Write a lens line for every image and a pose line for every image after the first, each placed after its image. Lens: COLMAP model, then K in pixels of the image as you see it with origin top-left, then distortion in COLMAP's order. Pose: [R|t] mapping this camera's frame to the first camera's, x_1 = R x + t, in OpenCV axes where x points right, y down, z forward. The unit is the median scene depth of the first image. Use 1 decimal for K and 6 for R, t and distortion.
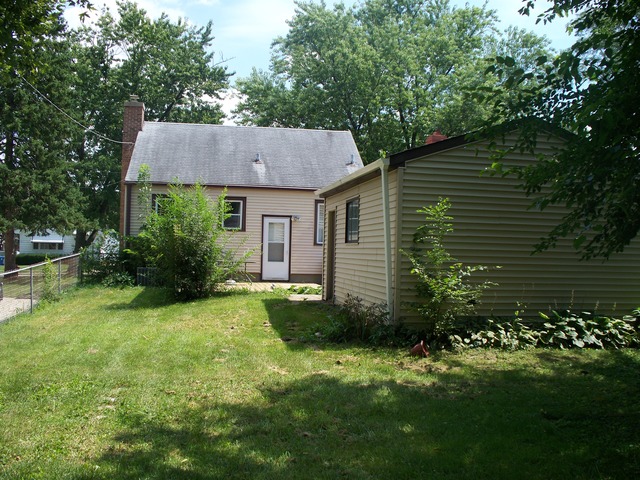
lens RADIAL K [[665.5, 0, 320.0], [0, 665.5, 240.0], [0, 0, 1]] dist [-0.159245, 0.001792]
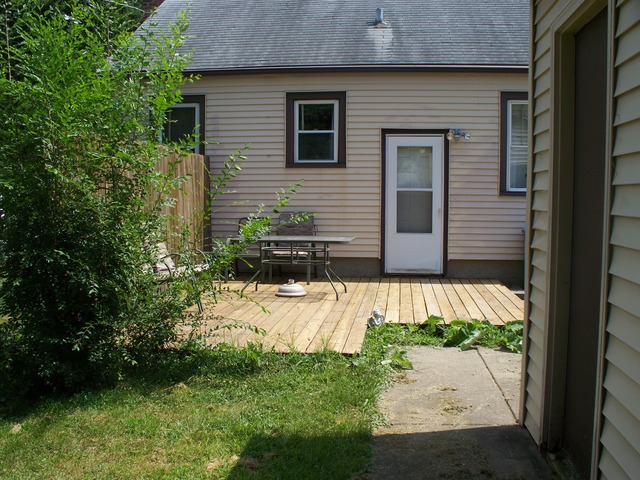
lens RADIAL K [[665.5, 0, 320.0], [0, 665.5, 240.0], [0, 0, 1]] dist [-0.159245, 0.001792]
pose [[0.958850, -0.001215, -0.283910, 0.000050], [0.022407, 0.997195, 0.071408, 0.003750], [0.283027, -0.074831, 0.956188, 0.551313]]
